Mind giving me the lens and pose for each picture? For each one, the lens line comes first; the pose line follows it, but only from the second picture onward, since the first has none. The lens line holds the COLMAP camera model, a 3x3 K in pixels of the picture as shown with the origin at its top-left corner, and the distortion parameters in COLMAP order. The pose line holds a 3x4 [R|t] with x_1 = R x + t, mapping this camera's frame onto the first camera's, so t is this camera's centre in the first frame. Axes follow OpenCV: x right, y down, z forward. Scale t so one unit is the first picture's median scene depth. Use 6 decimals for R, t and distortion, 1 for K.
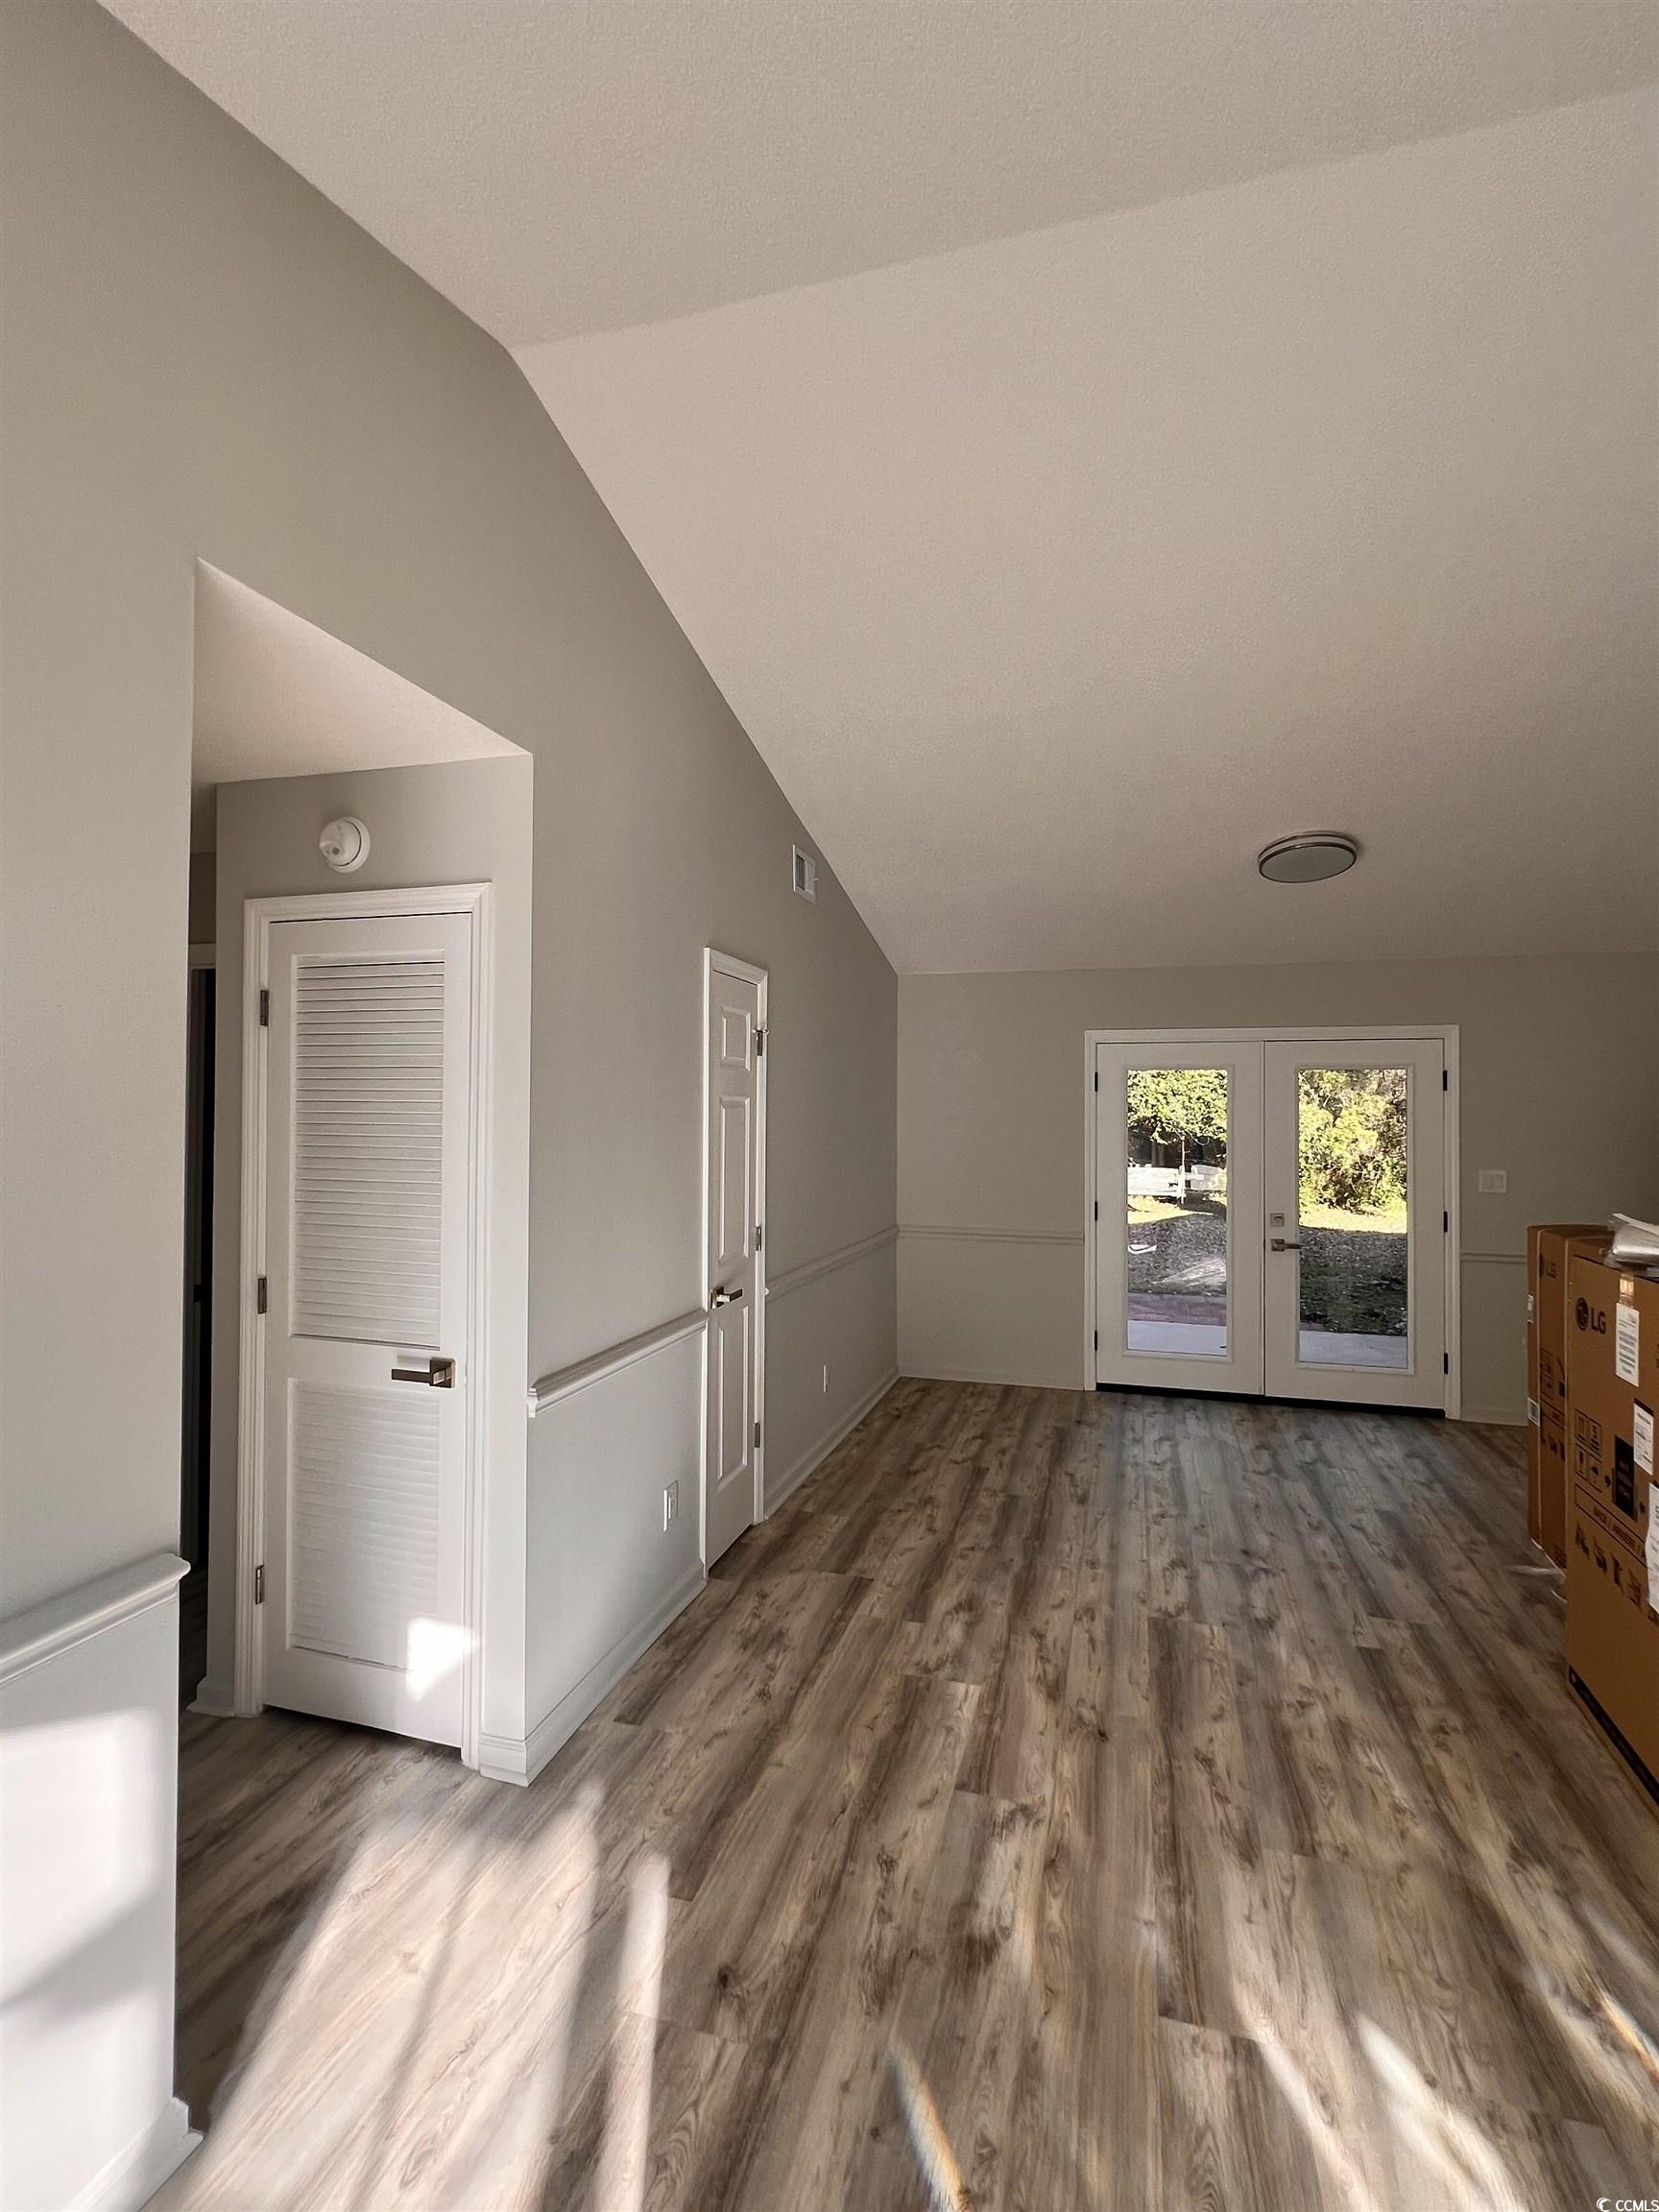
lens RADIAL K [[1031.2, 0, 829.6], [0, 1031.2, 1104.4], [0, 0, 1]] dist [-0.017760, -0.000535]
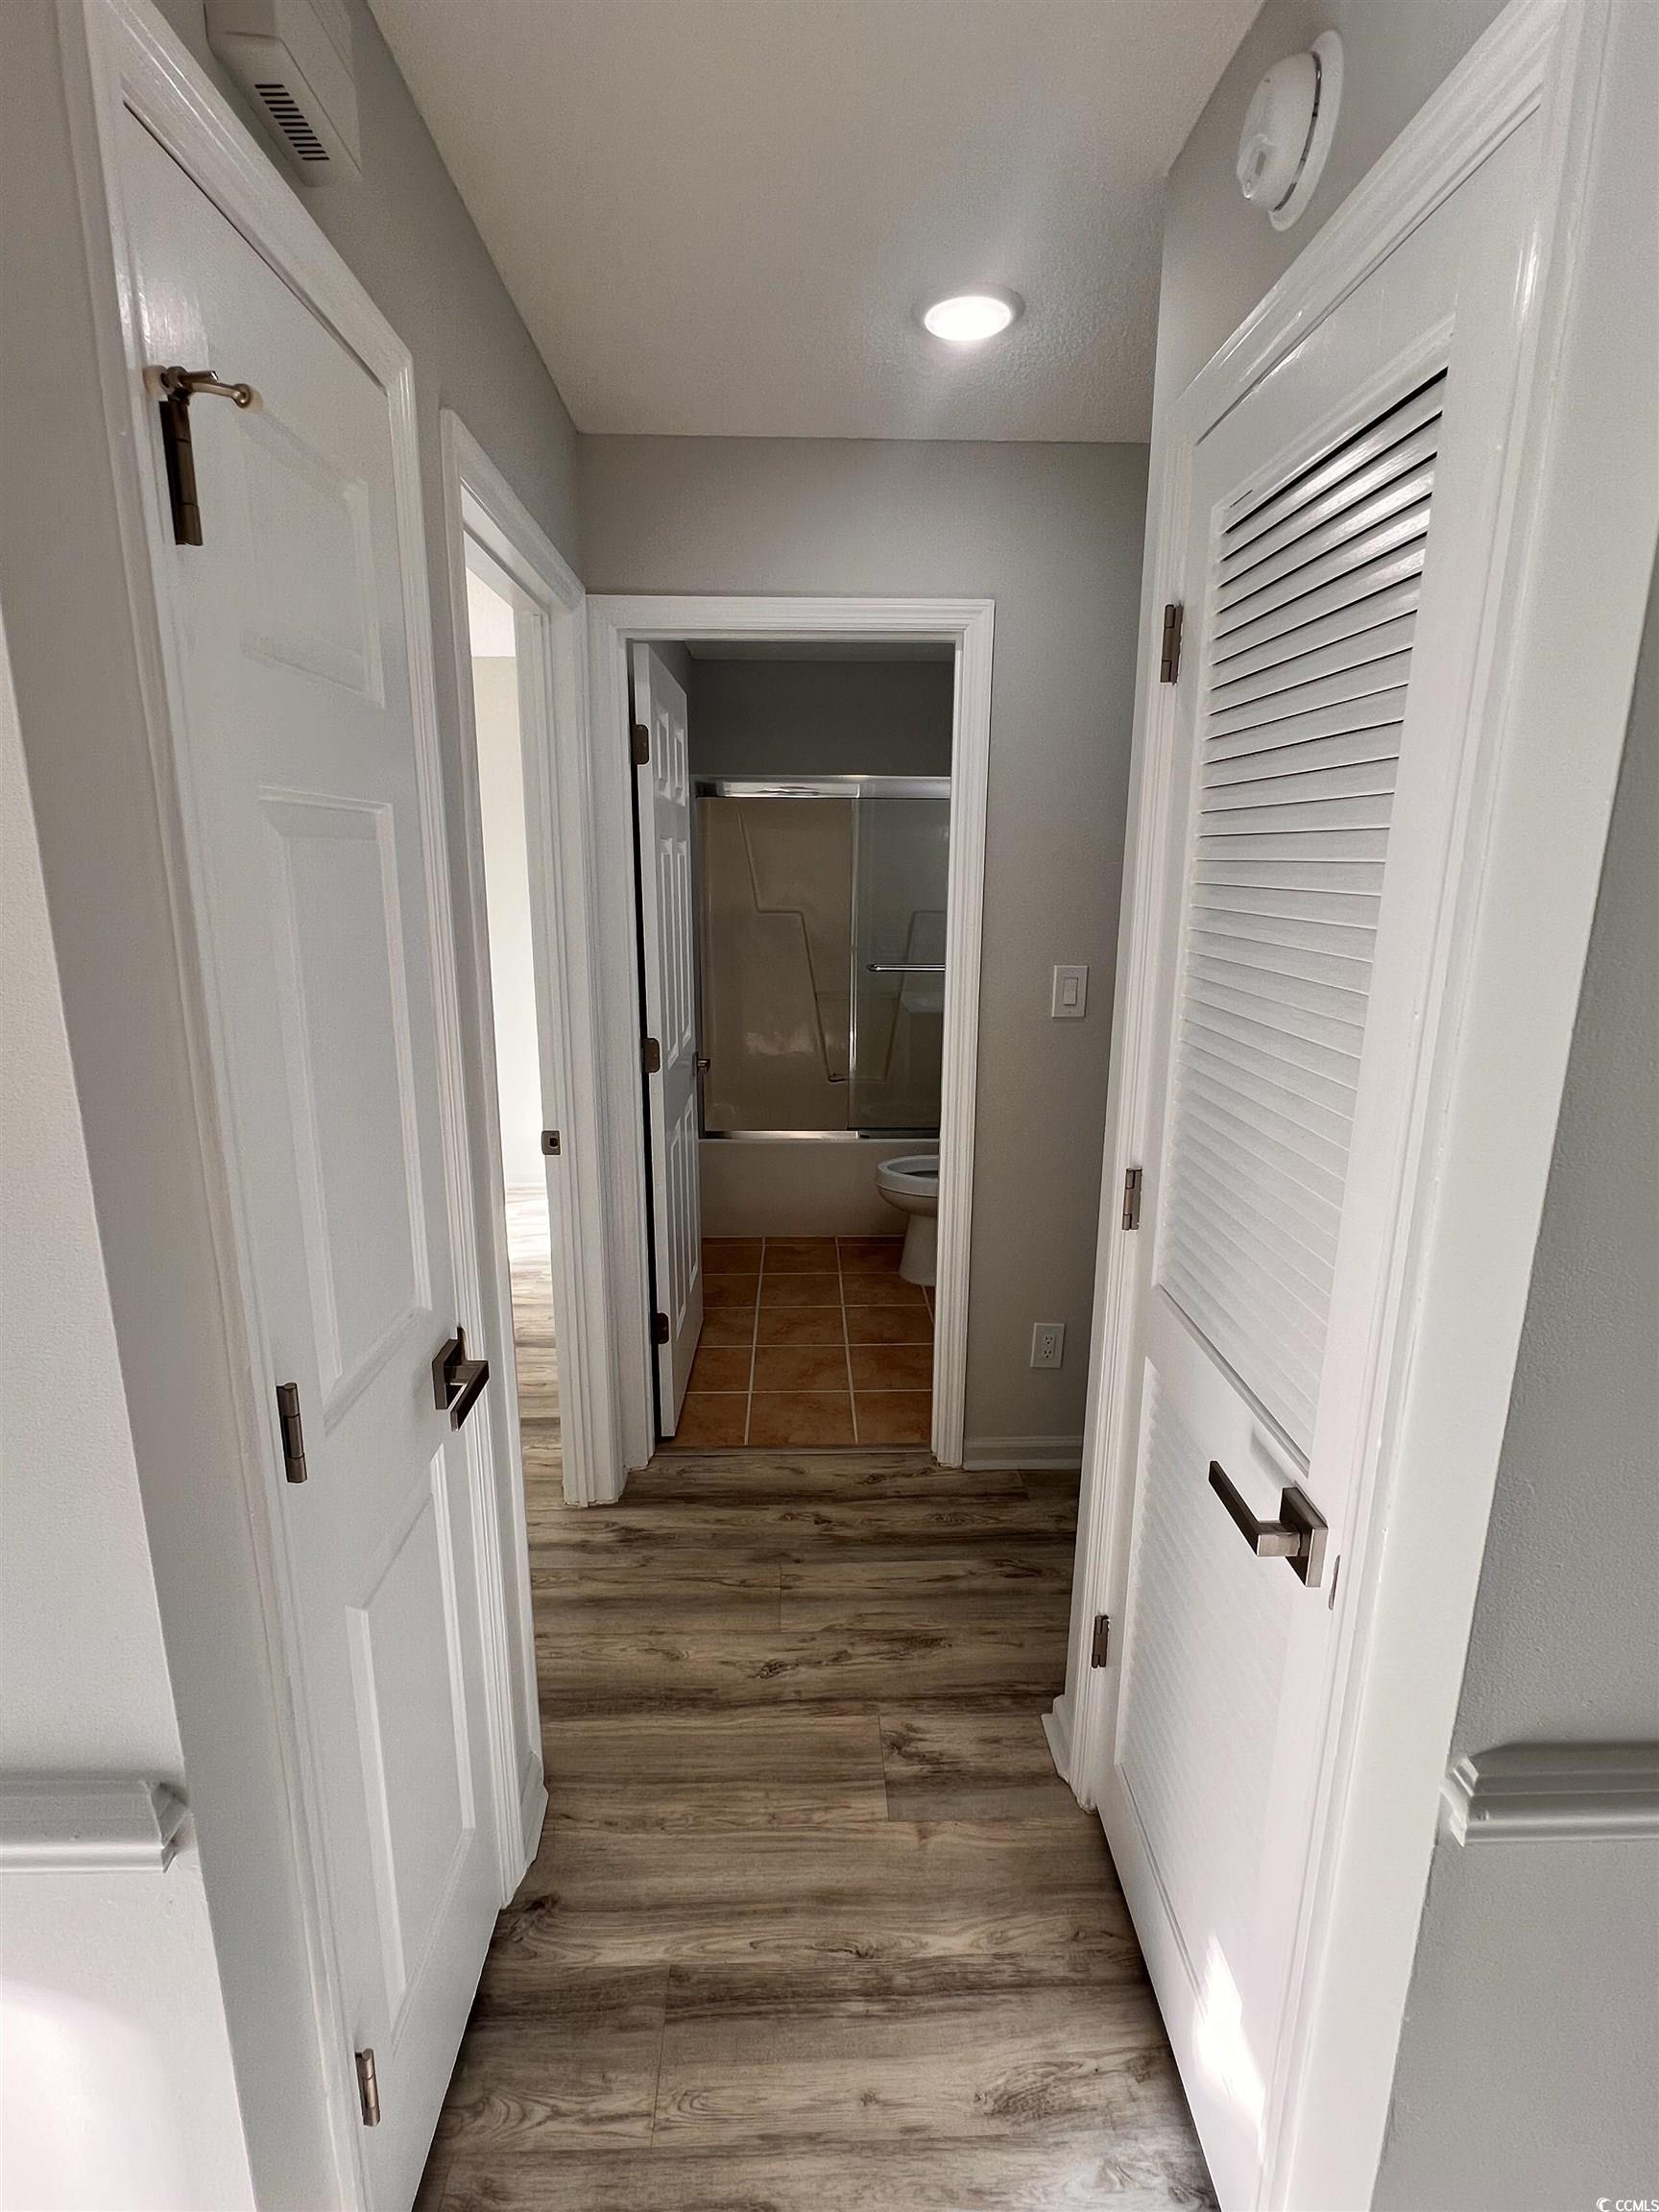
lens RADIAL K [[1031.2, 0, 829.6], [0, 1031.2, 1098.2], [0, 0, 1]] dist [-0.017760, -0.000535]
pose [[0.315763, 0.197326, -0.928093, -0.105002], [0.009492, 0.977430, 0.211045, 0.015887], [0.948791, -0.075449, 0.306763, 0.733042]]
